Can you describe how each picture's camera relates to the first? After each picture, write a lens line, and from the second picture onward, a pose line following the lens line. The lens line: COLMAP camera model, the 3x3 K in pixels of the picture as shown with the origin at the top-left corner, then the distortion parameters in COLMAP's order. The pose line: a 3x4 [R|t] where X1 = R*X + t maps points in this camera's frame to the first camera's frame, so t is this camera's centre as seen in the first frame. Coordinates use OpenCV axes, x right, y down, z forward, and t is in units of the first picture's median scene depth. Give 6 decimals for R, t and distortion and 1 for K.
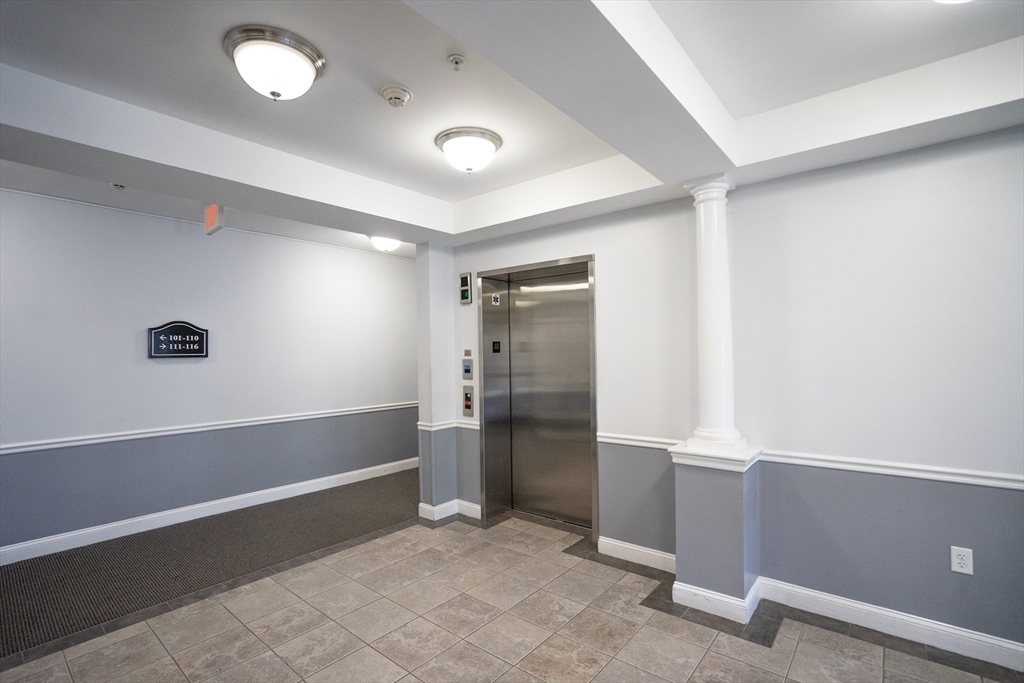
lens RADIAL K [[466.8, 0, 512.3], [0, 466.8, 359.5], [0, 0, 1]] dist [-0.031963, 0.000084]
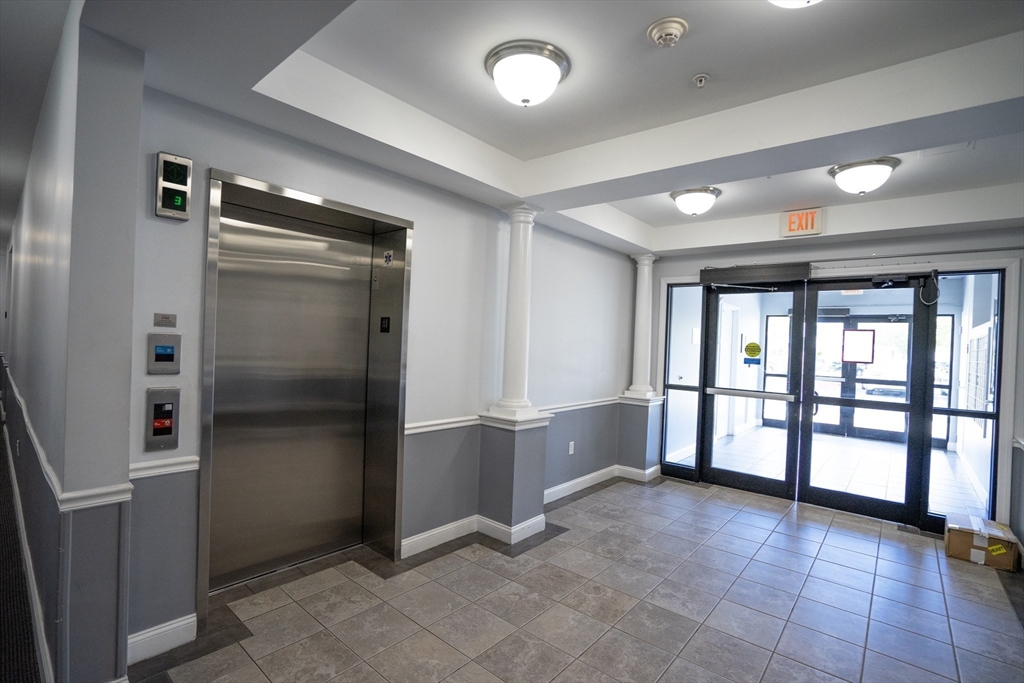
lens RADIAL K [[474.6, 0, 512.0], [0, 474.6, 341.5], [0, 0, 1]] dist [-0.031233, -0.000696]
pose [[0.017058, 0.008255, 0.999820, -0.723860], [-0.039019, 0.999210, -0.007584, -0.003212], [-0.999093, -0.038883, 0.017367, 0.793795]]
